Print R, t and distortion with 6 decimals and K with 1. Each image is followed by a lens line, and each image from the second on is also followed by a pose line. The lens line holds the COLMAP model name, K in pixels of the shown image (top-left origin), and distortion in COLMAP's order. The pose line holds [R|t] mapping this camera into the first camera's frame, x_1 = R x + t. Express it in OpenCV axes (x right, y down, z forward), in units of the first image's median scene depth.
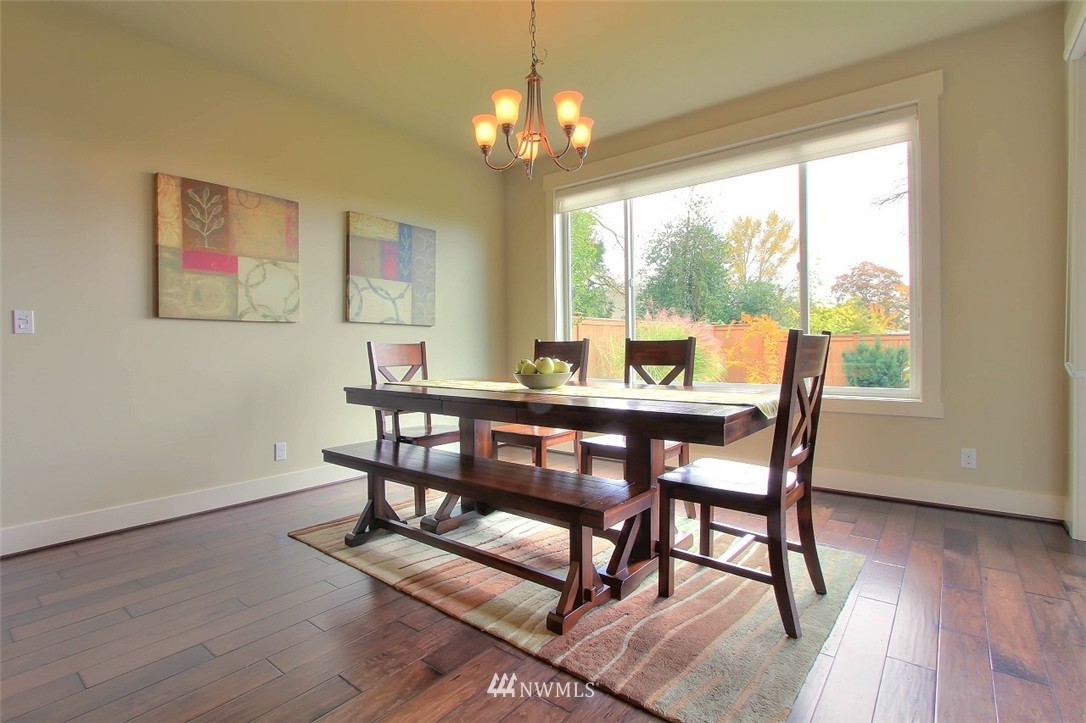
lens RADIAL K [[516.7, 0, 536.4], [0, 516.7, 357.0], [0, 0, 1]] dist [-0.011411, -0.001180]
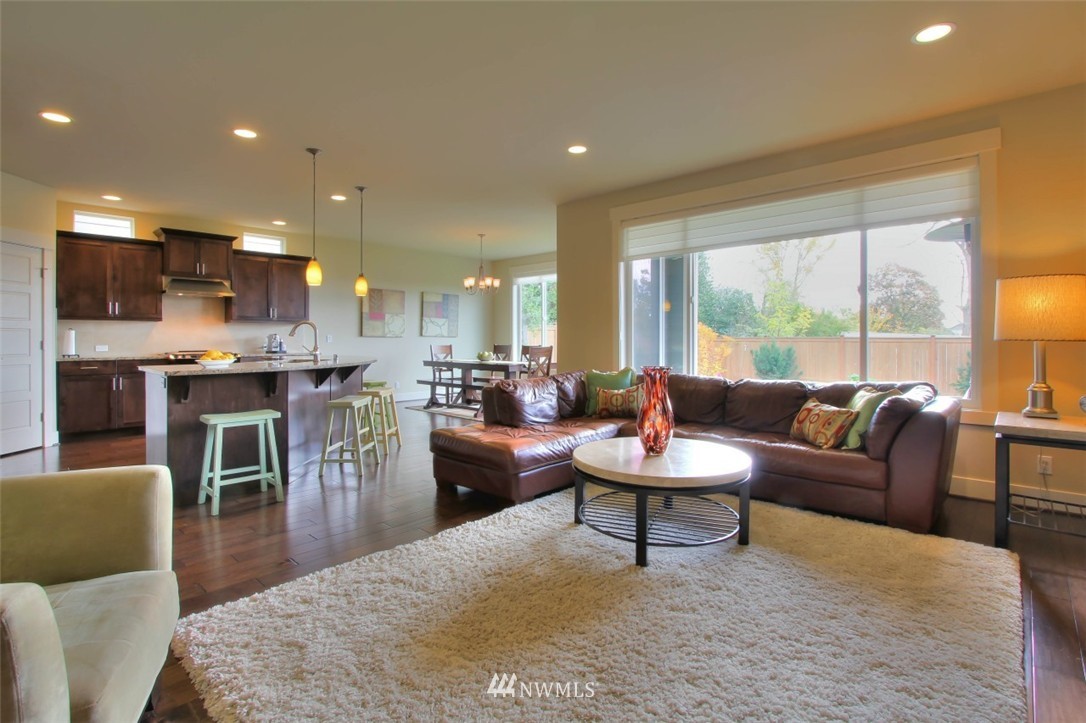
lens RADIAL K [[516.7, 0, 552.0], [0, 516.7, 341.5], [0, 0, 1]] dist [-0.011411, -0.001180]
pose [[0.998022, 0.009866, -0.062084, 0.422334], [-0.010891, 0.999810, -0.016195, -0.007509], [0.061912, 0.016840, 0.997940, -1.470096]]
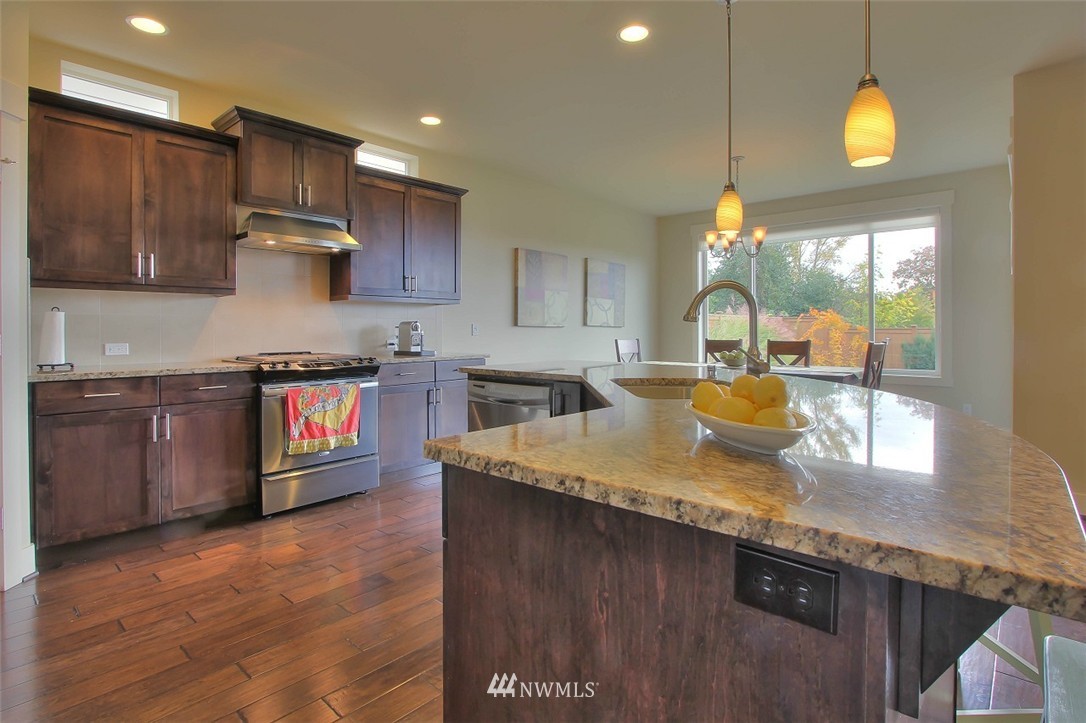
lens RADIAL K [[546.5, 0, 546.0], [0, 546.5, 336.1], [0, 0, 1]] dist [-0.011191, -0.000330]
pose [[0.998797, 0.011397, -0.047691, -0.409679], [-0.011863, 0.999885, -0.009499, -0.016741], [0.047577, 0.010053, 0.998817, -0.739423]]
